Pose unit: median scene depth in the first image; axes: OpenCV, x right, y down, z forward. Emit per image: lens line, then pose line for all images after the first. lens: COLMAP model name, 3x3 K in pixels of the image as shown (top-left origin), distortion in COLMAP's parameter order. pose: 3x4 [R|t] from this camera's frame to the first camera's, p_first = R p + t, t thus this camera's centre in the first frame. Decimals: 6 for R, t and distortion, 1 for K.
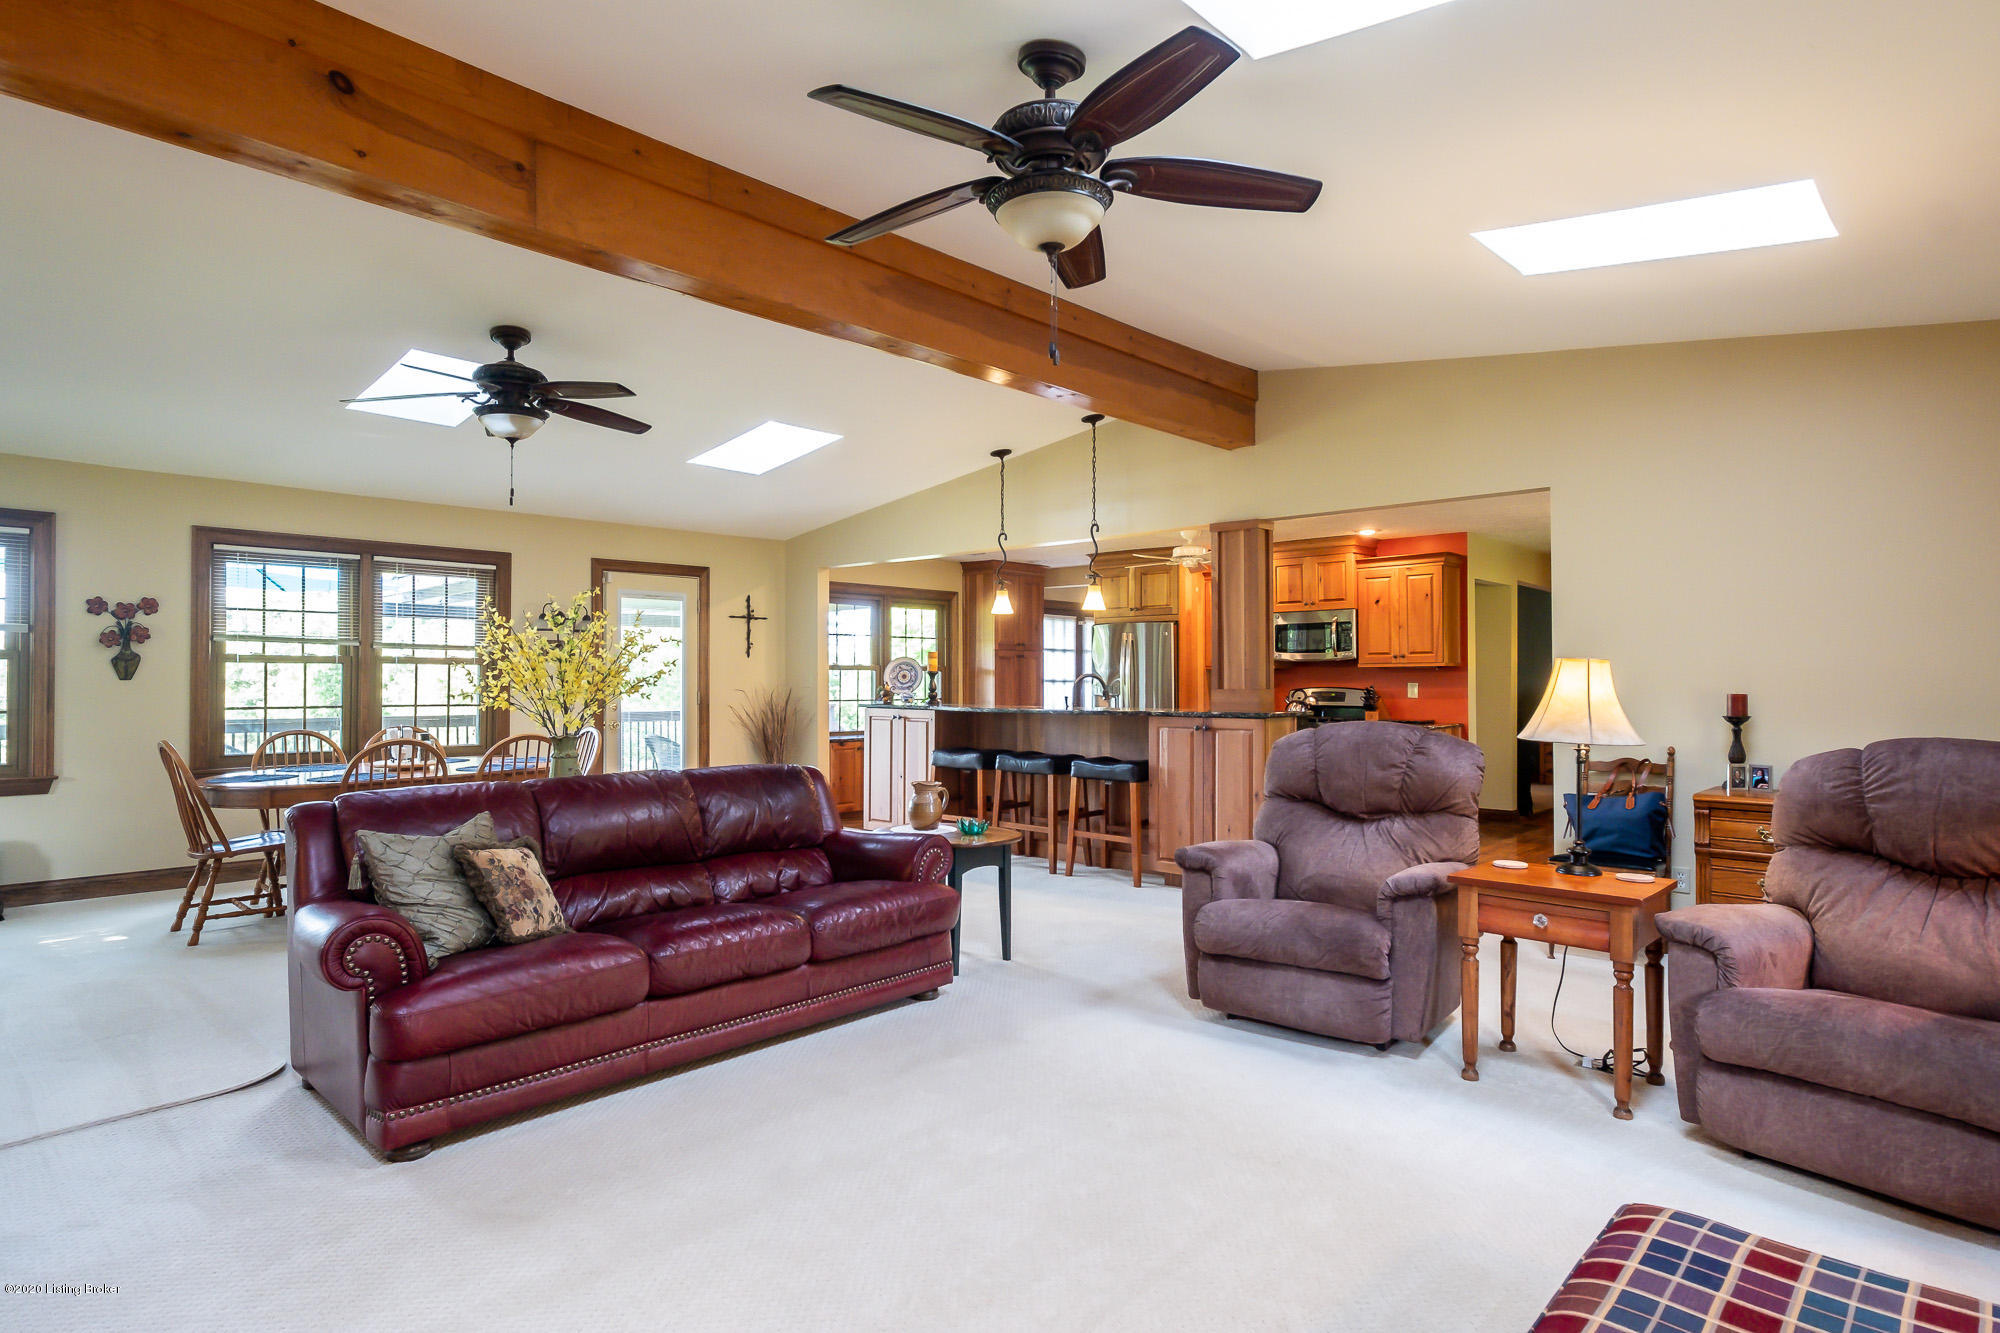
lens RADIAL K [[1060.8, 0, 1002.1], [0, 1060.8, 667.2], [0, 0, 1]] dist [-0.000044, -0.000015]
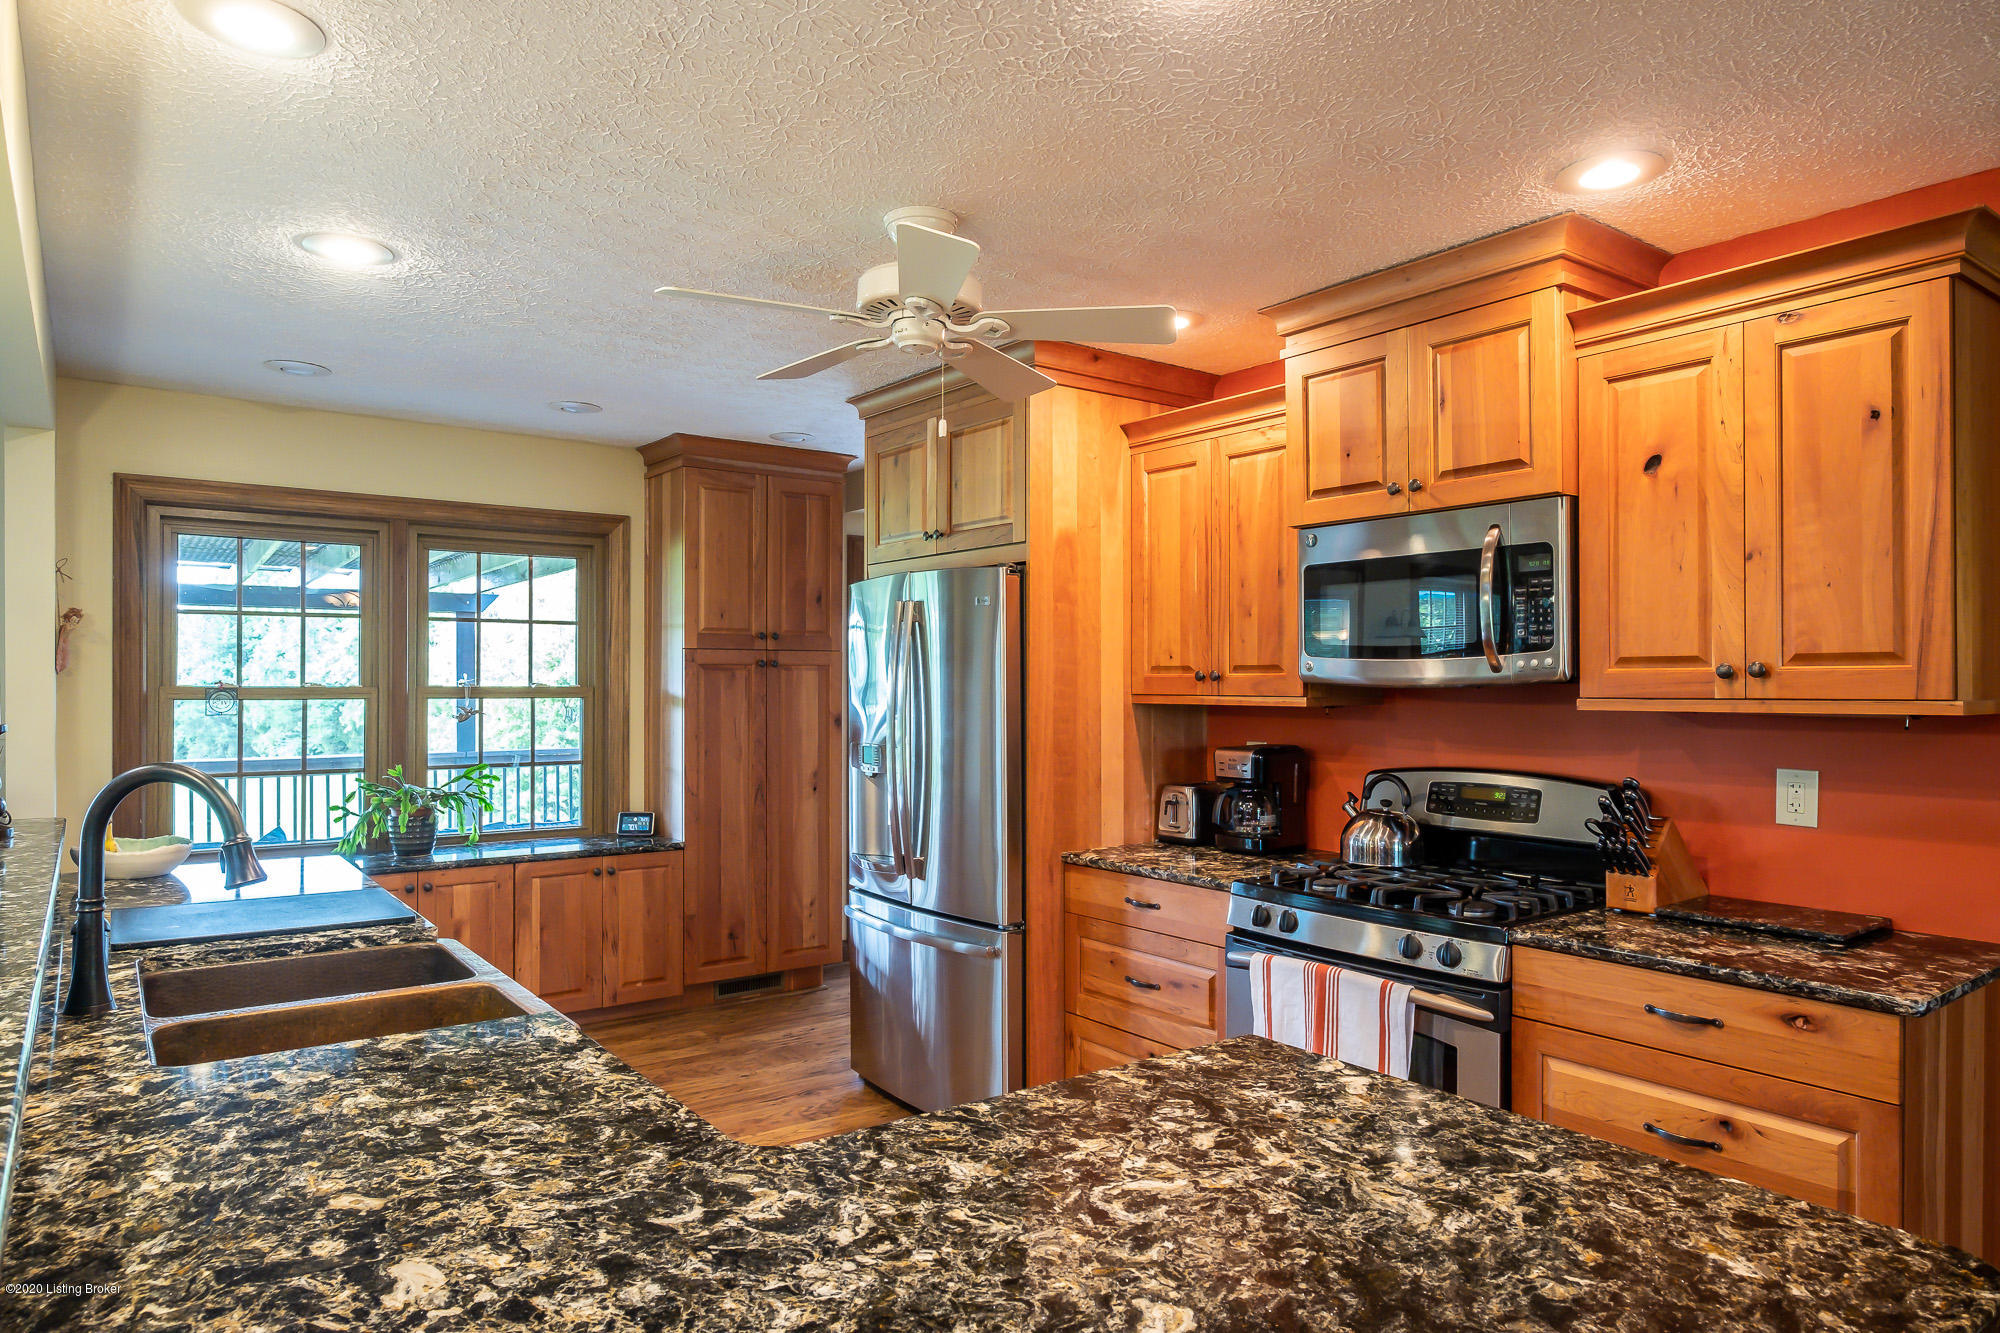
lens RADIAL K [[1228.5, 0, 996.4], [0, 1228.5, 669.8], [0, 0, 1]] dist [0.003777, 0.000855]
pose [[0.986193, 0.002488, -0.165581, 0.237245], [-0.002811, 0.999995, -0.001720, -0.009417], [0.165576, 0.002162, 0.986195, 0.653903]]
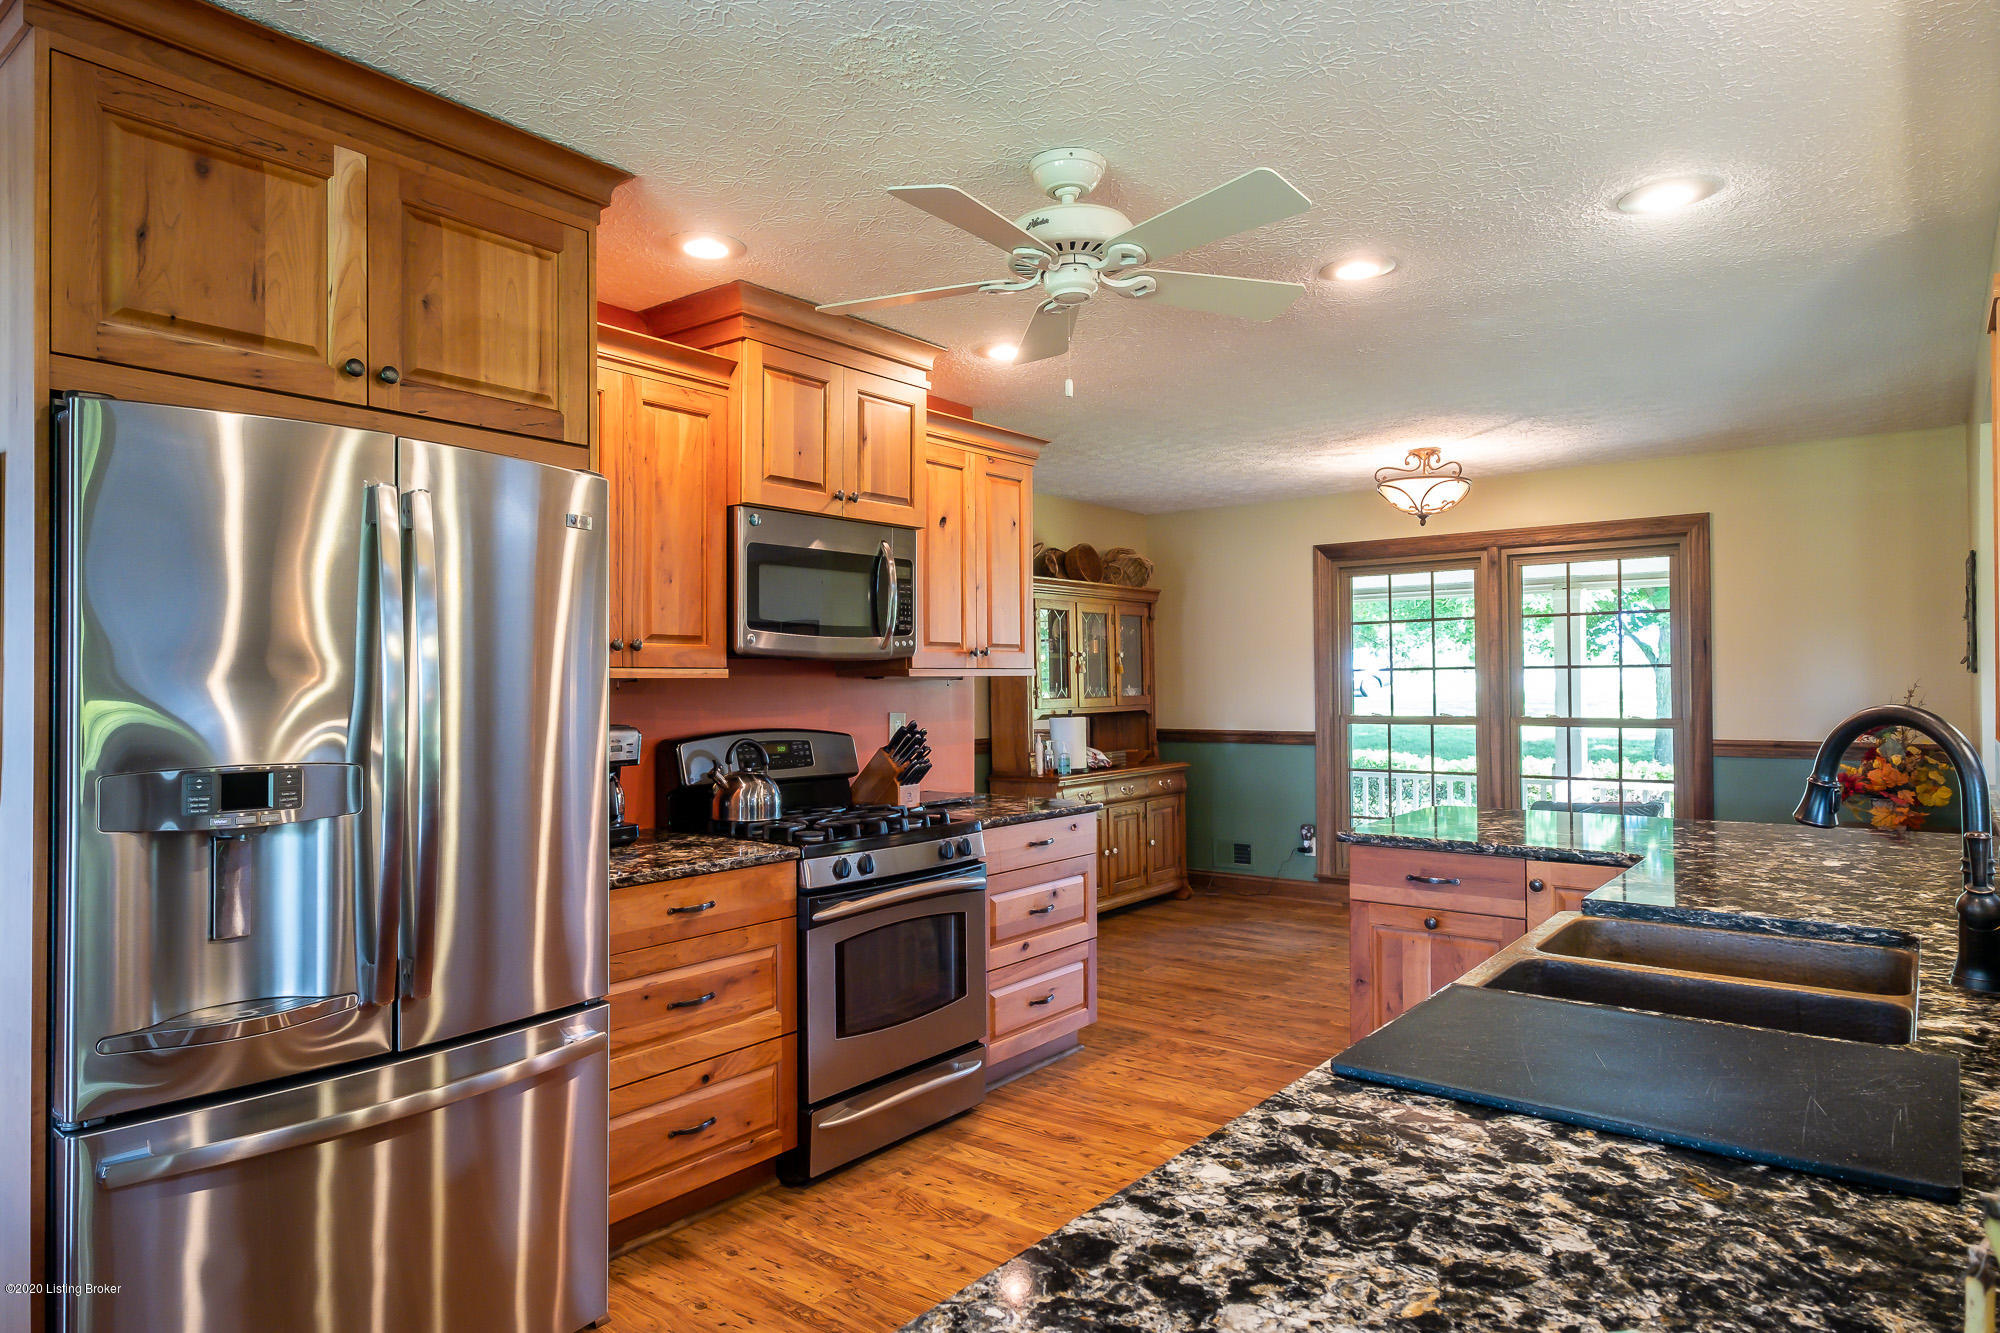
lens RADIAL K [[1164.9, 0, 997.4], [0, 1164.9, 667.5], [0, 0, 1]] dist [0.003356, 0.000596]
pose [[-0.090494, 0.016835, 0.995755, -0.109149], [-0.001305, 0.999854, -0.017023, 0.003959], [-0.995896, -0.002840, -0.090459, 0.996098]]
